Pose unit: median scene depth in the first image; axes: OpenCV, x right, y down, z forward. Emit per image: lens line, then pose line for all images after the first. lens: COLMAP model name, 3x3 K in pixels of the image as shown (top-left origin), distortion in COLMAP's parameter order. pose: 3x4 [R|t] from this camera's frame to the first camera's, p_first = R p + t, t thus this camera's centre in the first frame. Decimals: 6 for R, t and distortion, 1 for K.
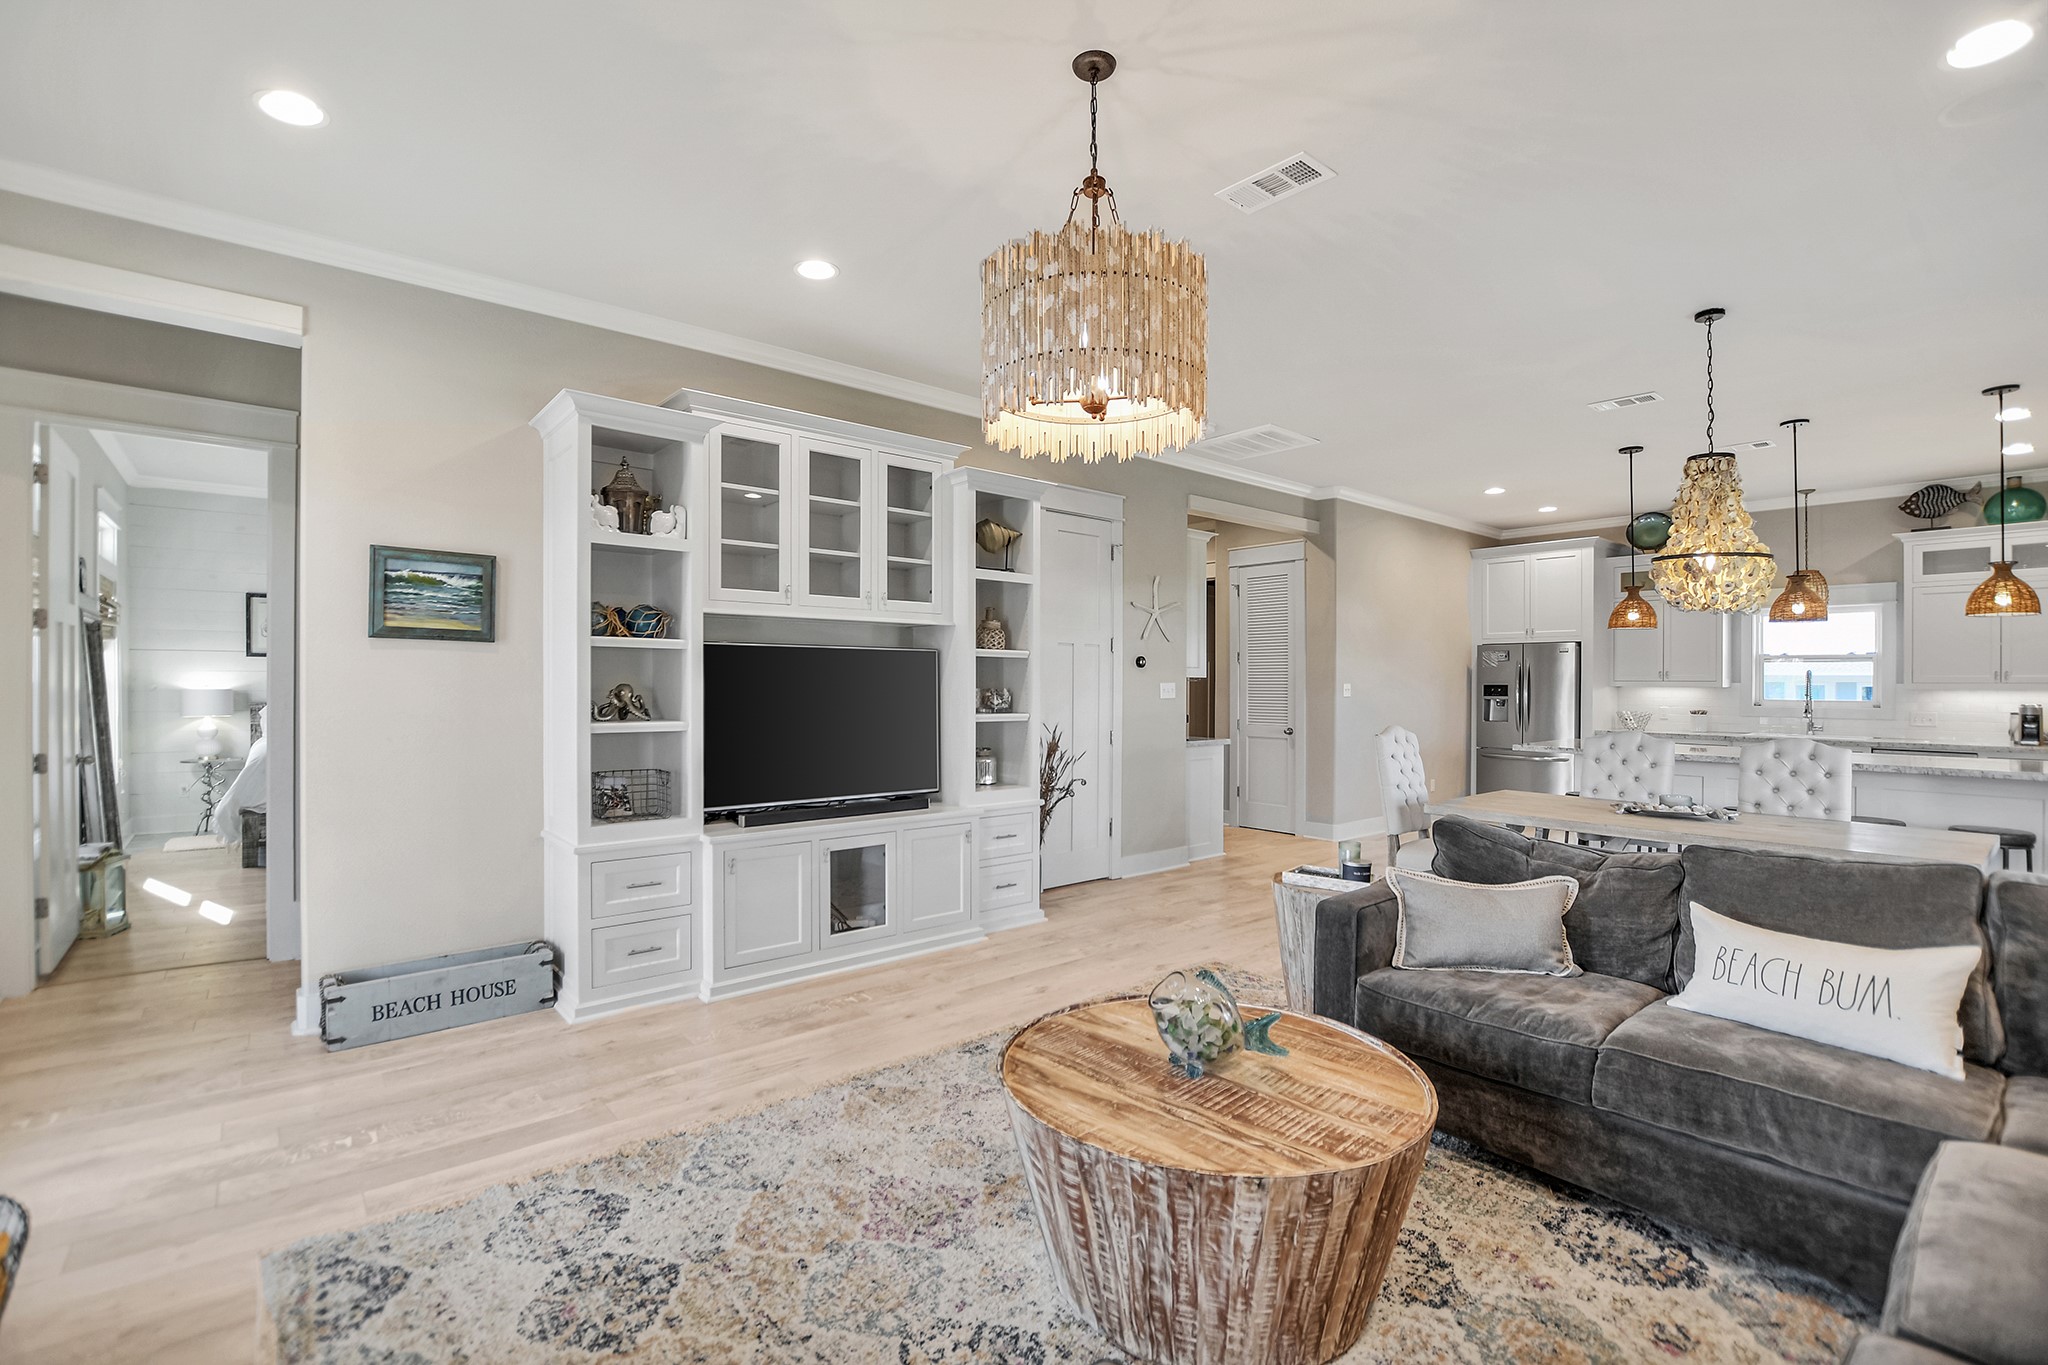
lens RADIAL K [[903.7, 0, 1018.0], [0, 903.7, 683.4], [0, 0, 1]] dist [-0.026608, 0.000241]
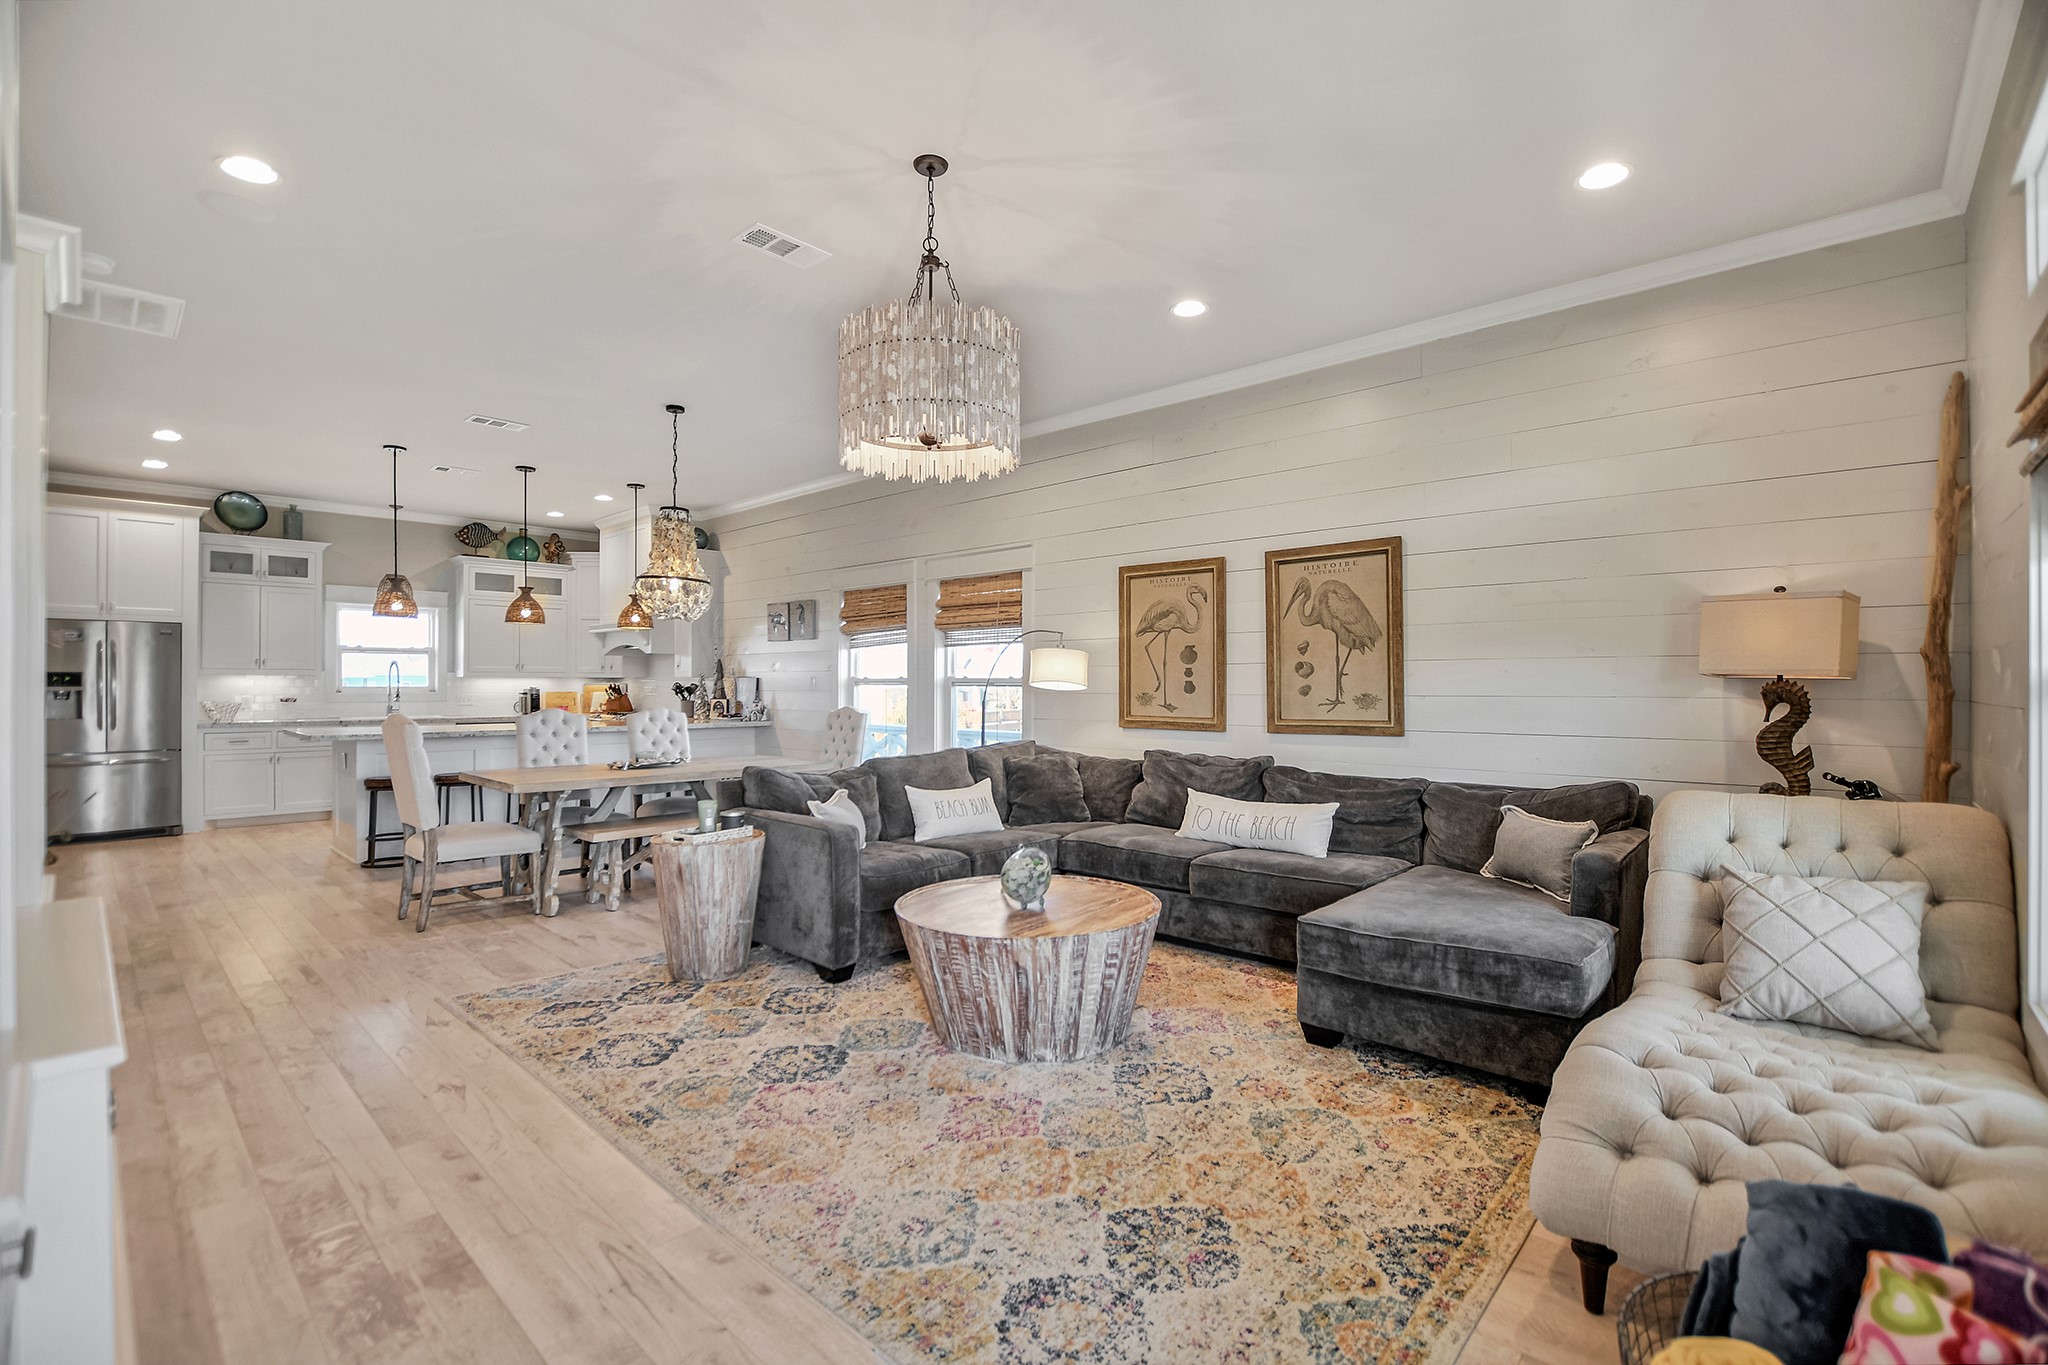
lens RADIAL K [[903.7, 0, 1018.0], [0, 903.7, 683.4], [0, 0, 1]] dist [-0.026608, 0.000241]
pose [[-0.122388, -0.006062, 0.992464, -0.713789], [-0.000863, 0.999982, 0.006001, 0.013957], [-0.992482, -0.000122, -0.122391, 0.628458]]
